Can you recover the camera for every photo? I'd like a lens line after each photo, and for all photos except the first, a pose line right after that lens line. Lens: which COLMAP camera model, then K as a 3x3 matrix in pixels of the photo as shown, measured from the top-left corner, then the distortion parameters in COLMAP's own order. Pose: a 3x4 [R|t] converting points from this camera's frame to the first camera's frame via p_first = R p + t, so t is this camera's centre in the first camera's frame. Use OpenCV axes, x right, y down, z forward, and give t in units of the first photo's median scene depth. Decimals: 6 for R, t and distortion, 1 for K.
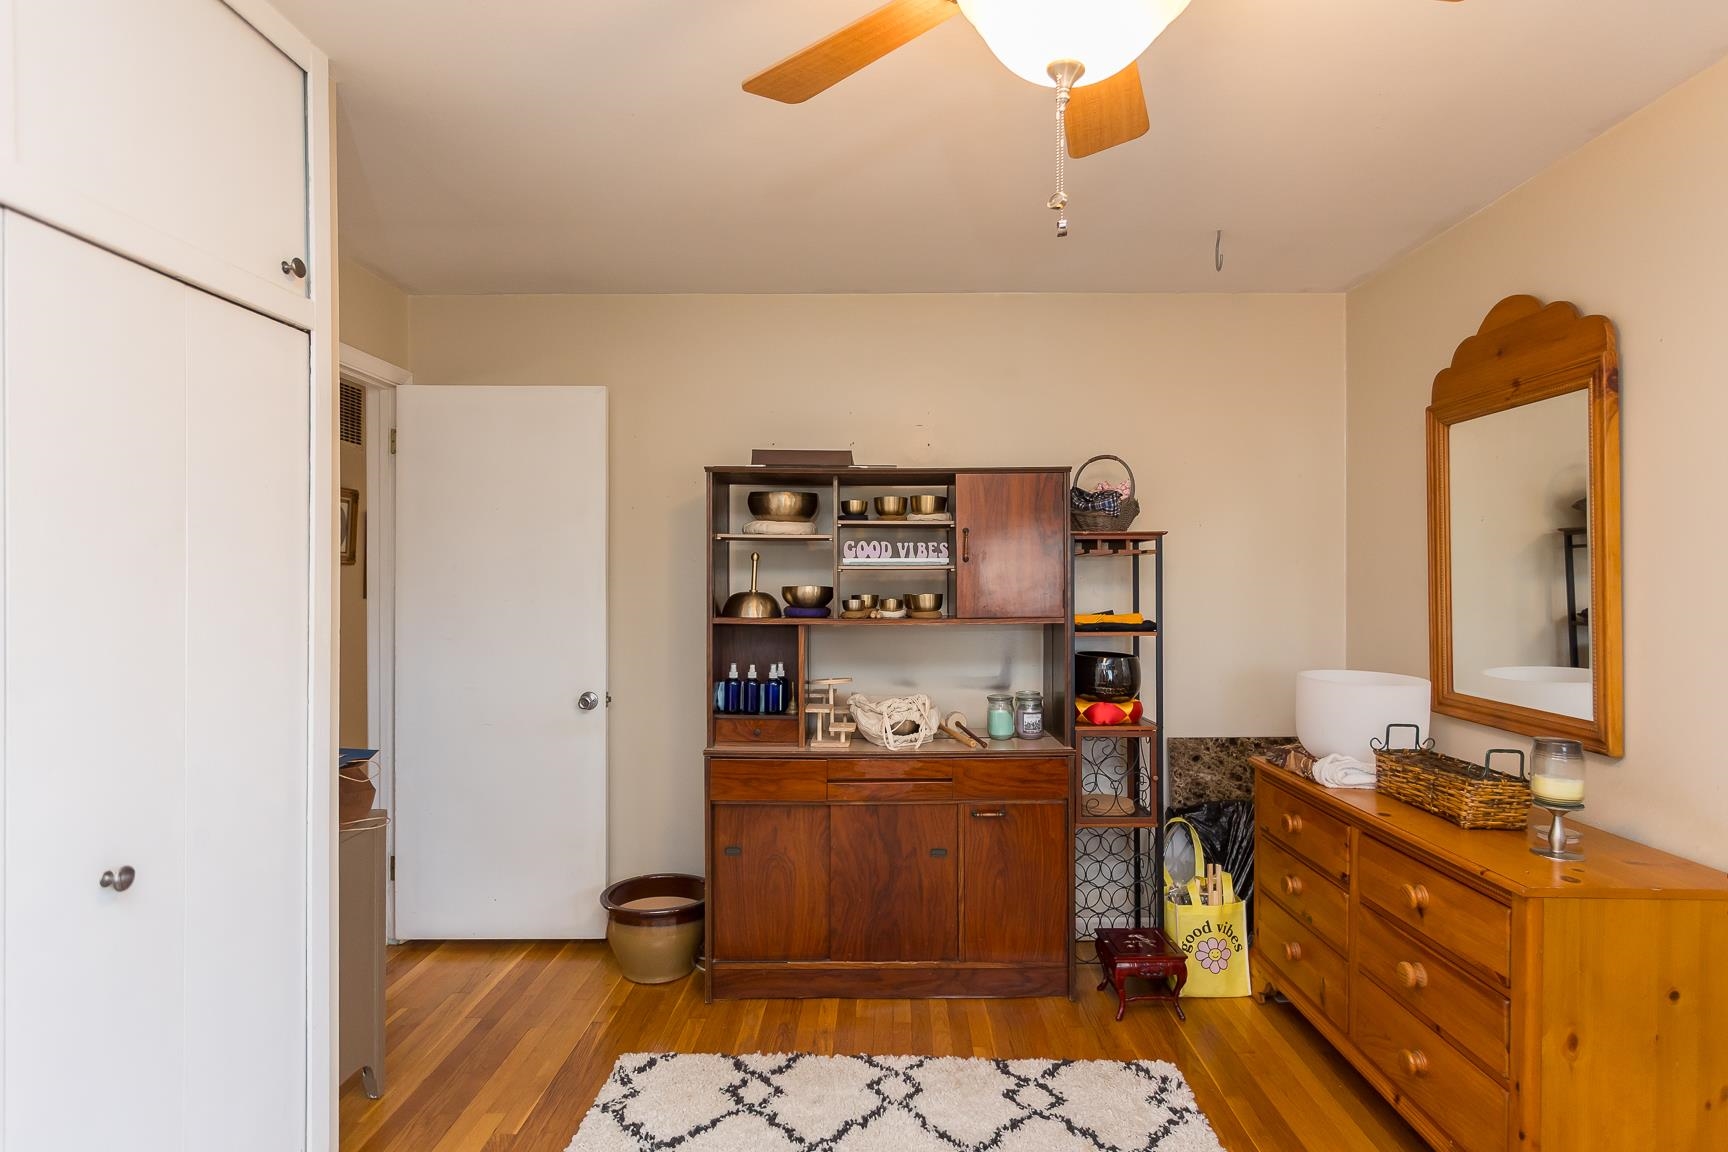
lens RADIAL K [[848.3, 0, 864.0], [0, 848.3, 576.0], [0, 0, 1]] dist [-0.000721, -0.000230]
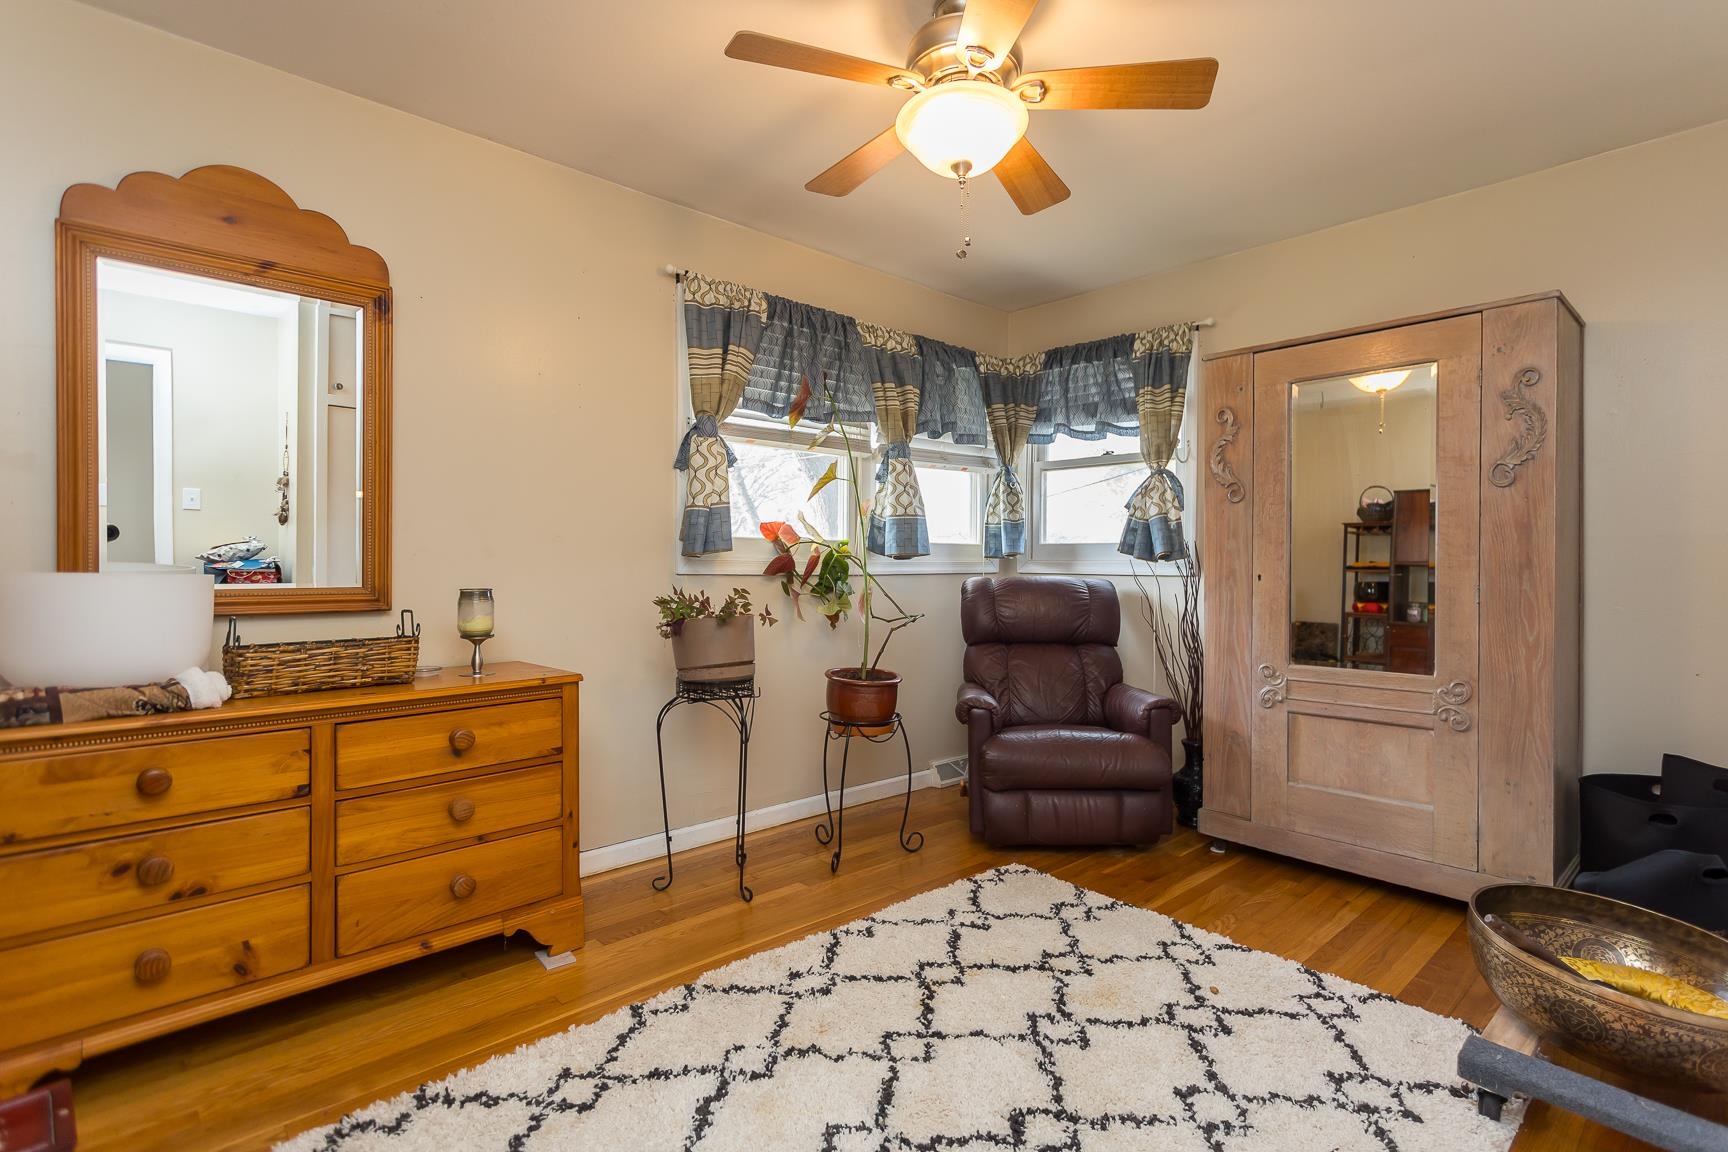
lens RADIAL K [[848.3, 0, 864.0], [0, 848.3, 576.0], [0, 0, 1]] dist [-0.000721, -0.000230]
pose [[-0.688717, -0.007313, 0.724993, -0.450791], [-0.005373, 0.999973, 0.004983, 0.132101], [-0.725010, -0.000463, -0.688738, 1.187973]]
